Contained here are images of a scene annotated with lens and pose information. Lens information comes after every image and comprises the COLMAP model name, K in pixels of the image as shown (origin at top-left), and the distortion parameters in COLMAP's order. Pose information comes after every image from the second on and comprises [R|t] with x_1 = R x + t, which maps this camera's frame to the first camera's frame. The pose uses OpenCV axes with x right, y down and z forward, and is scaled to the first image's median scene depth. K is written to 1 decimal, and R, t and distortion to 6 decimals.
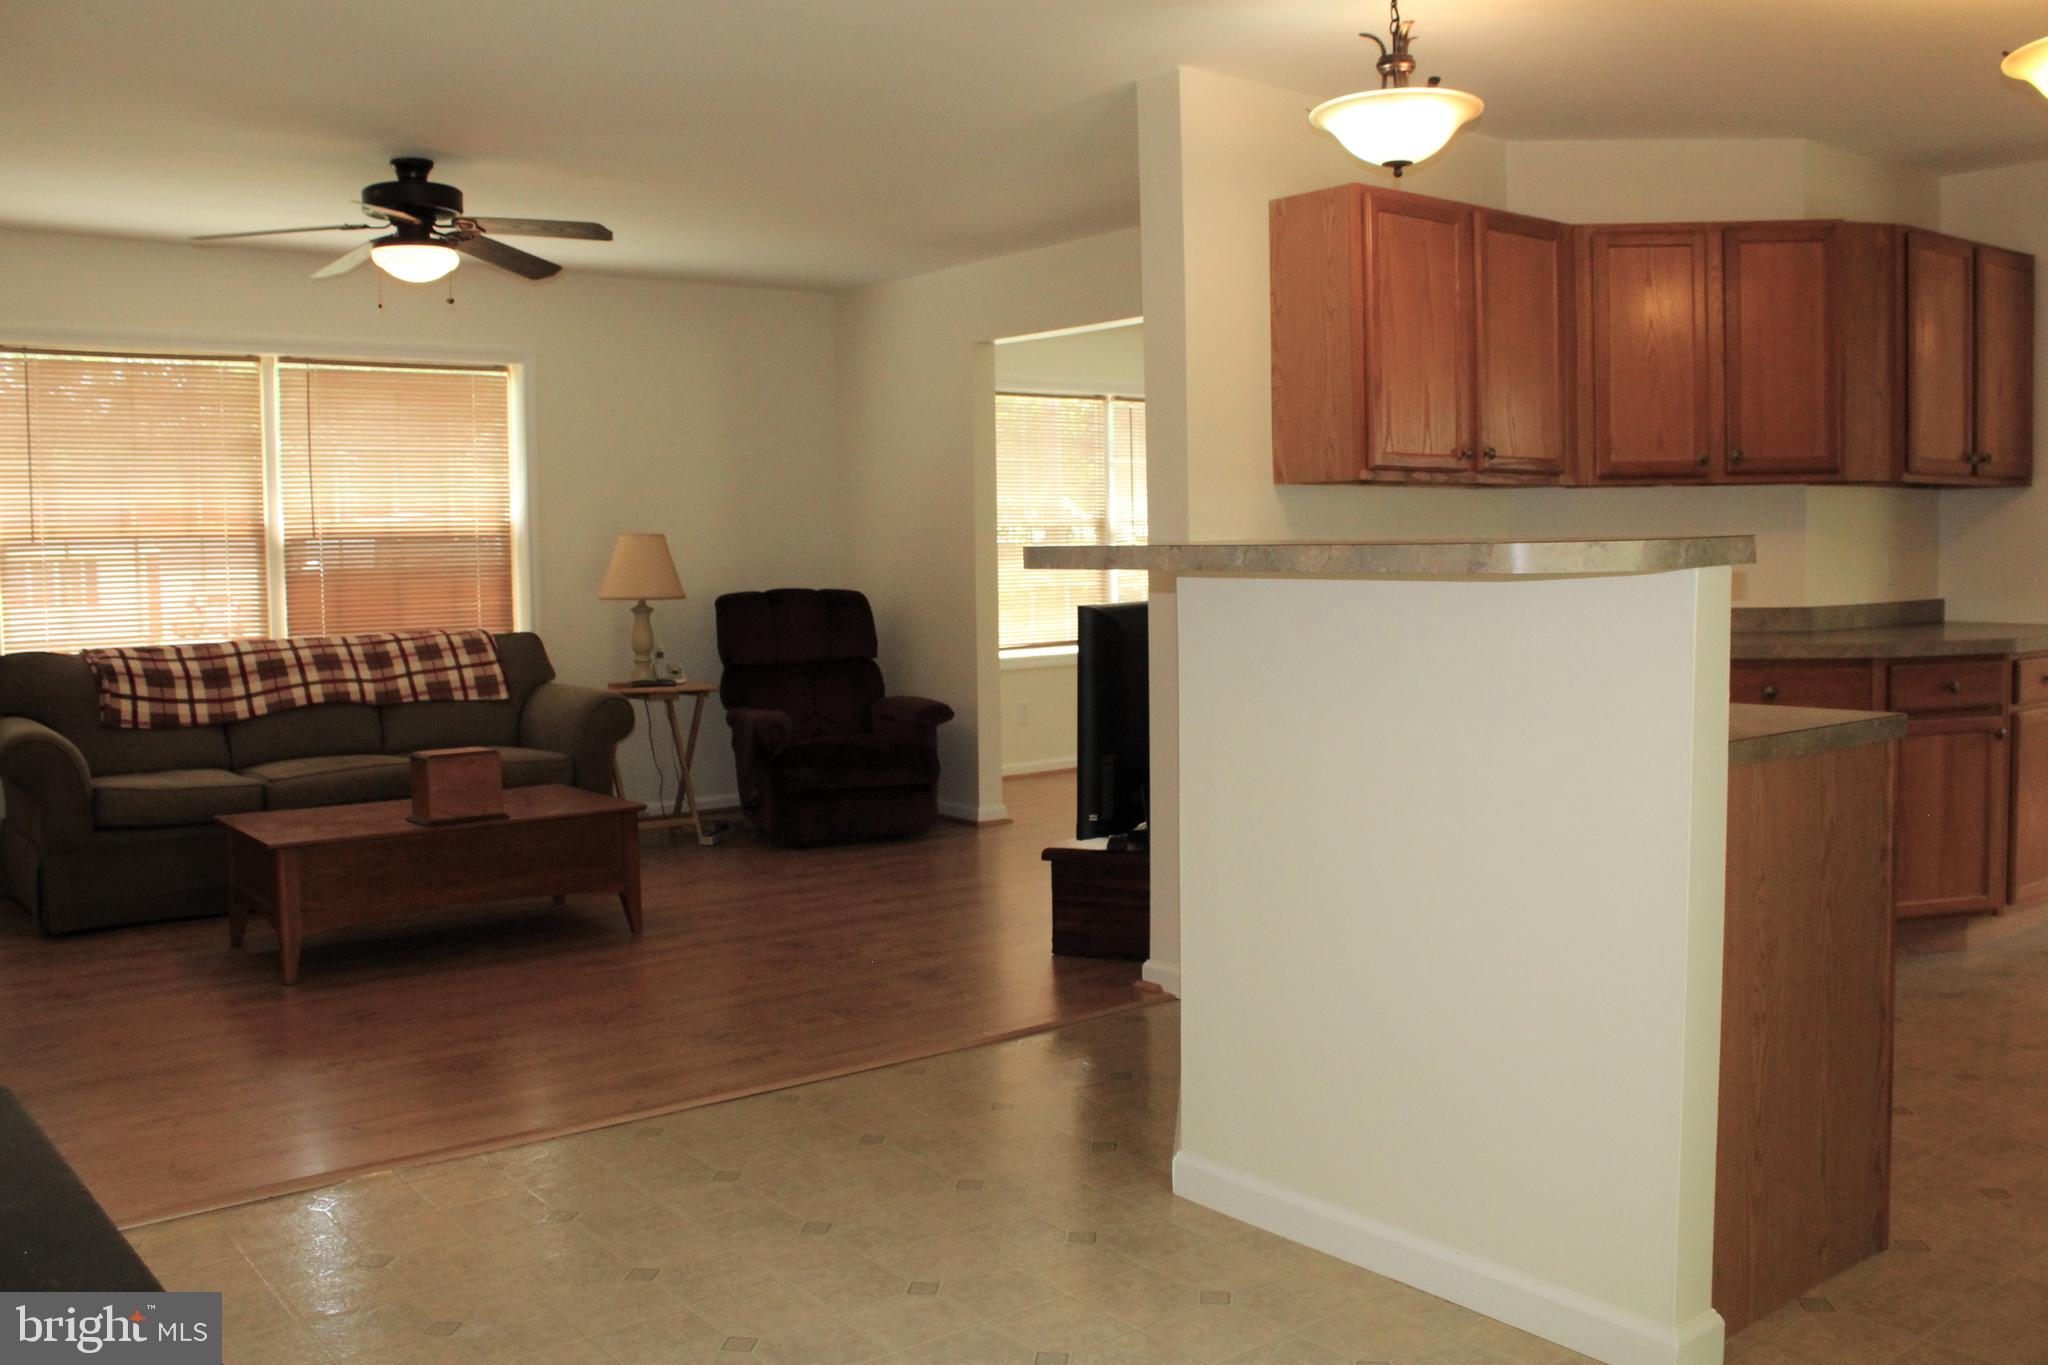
lens RADIAL K [[1779.1, 0, 1000.0], [0, 1779.1, 684.2], [0, 0, 1]] dist [-0.166014, 0.145595]
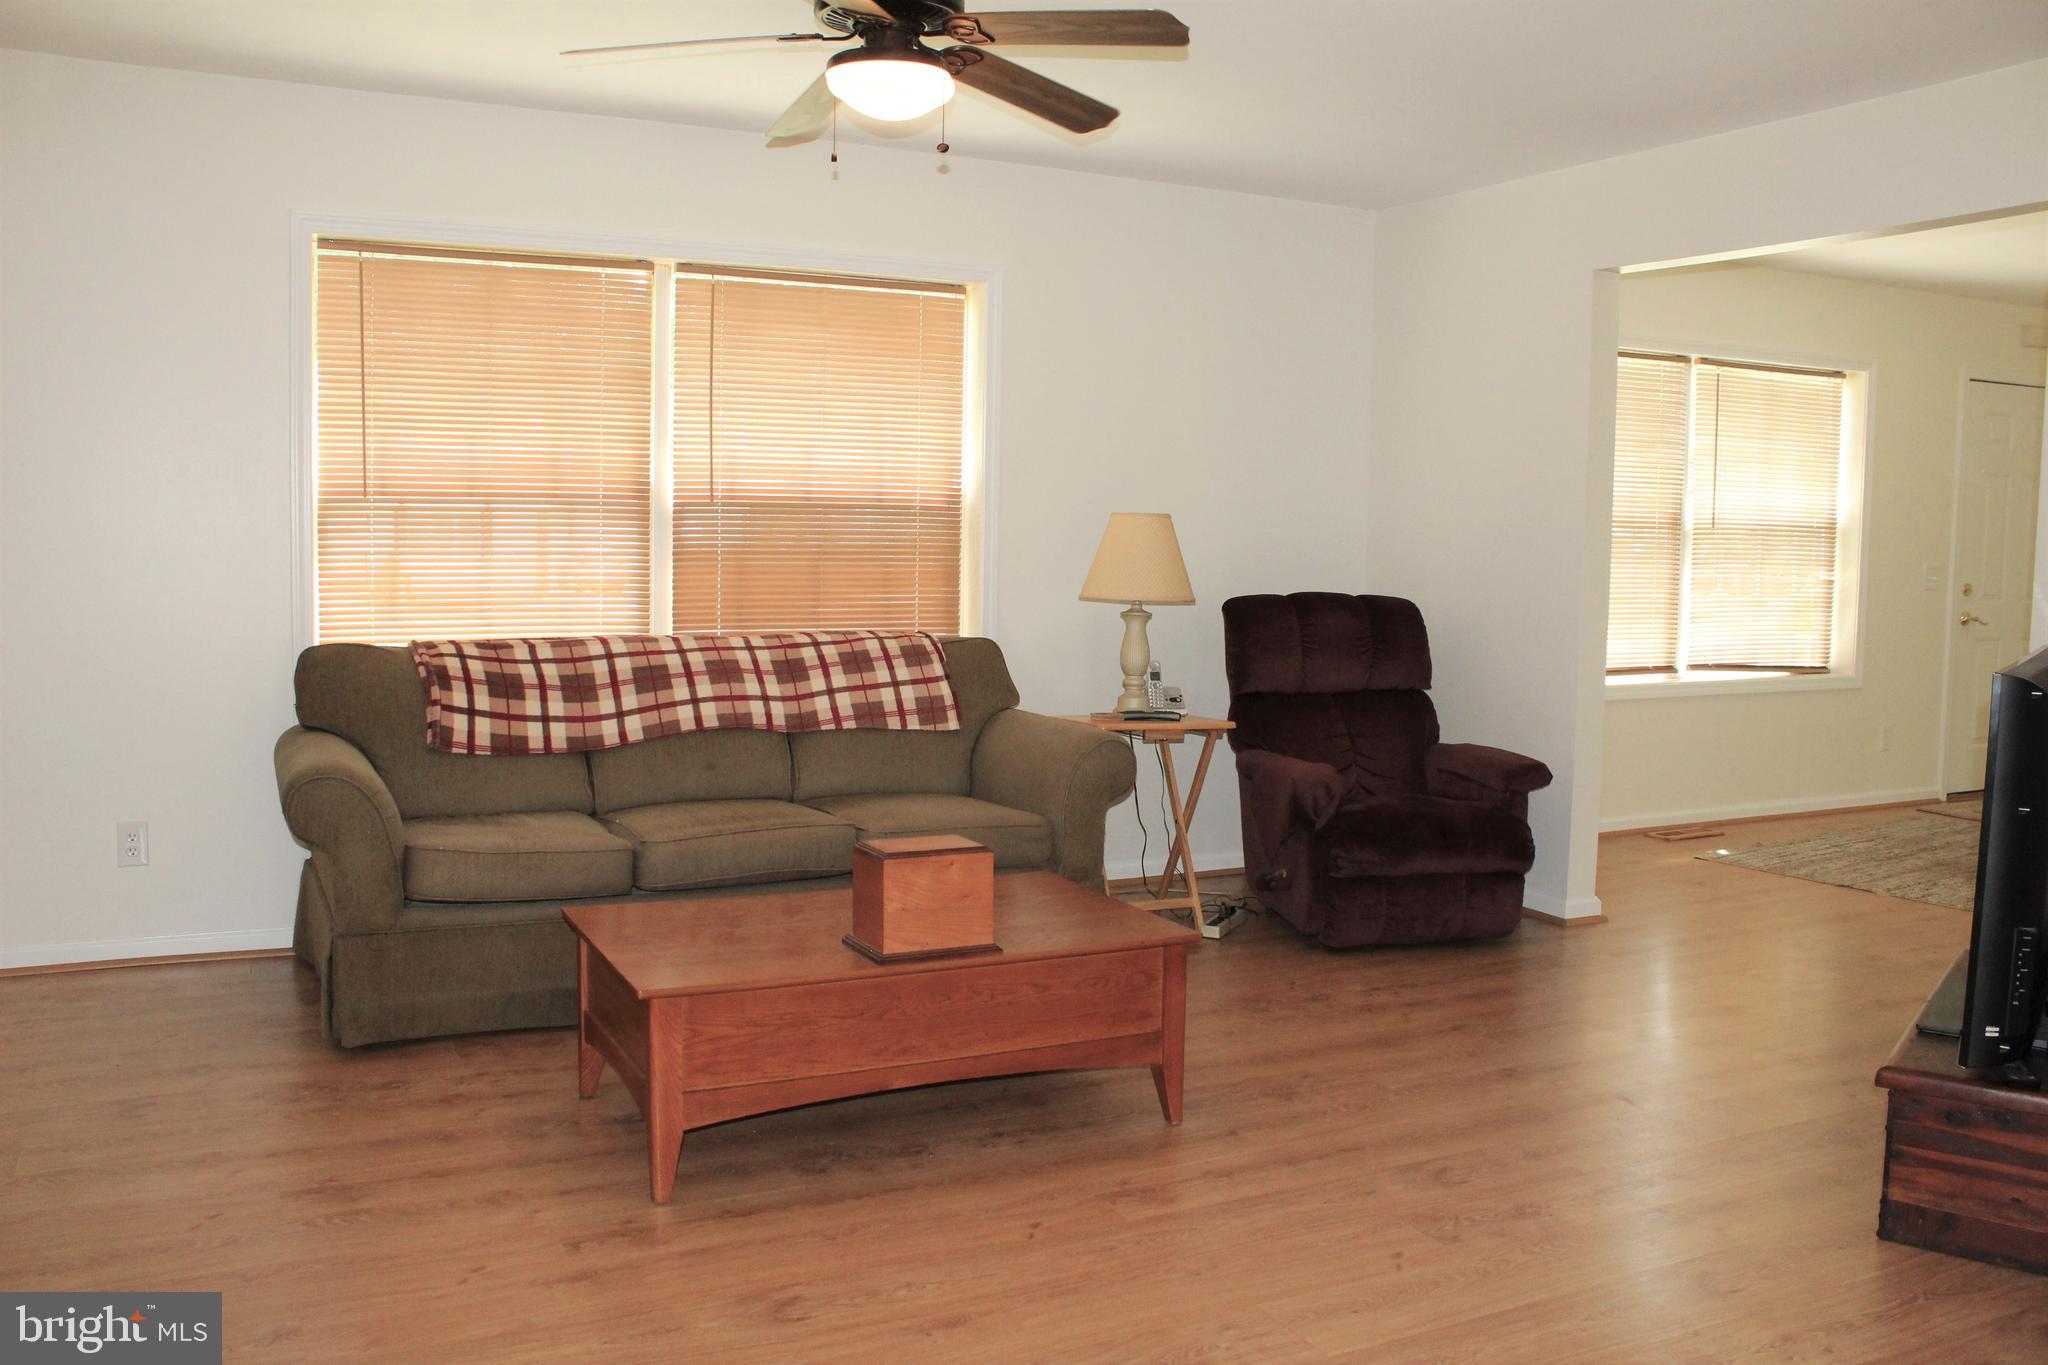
lens RADIAL K [[1779.1, 0, 1000.0], [0, 1779.1, 684.2], [0, 0, 1]] dist [-0.166014, 0.145595]
pose [[0.979585, 0.049848, -0.194752, -0.110149], [-0.047241, 0.998721, 0.018015, -0.023564], [0.195401, -0.008447, 0.980687, 0.250768]]
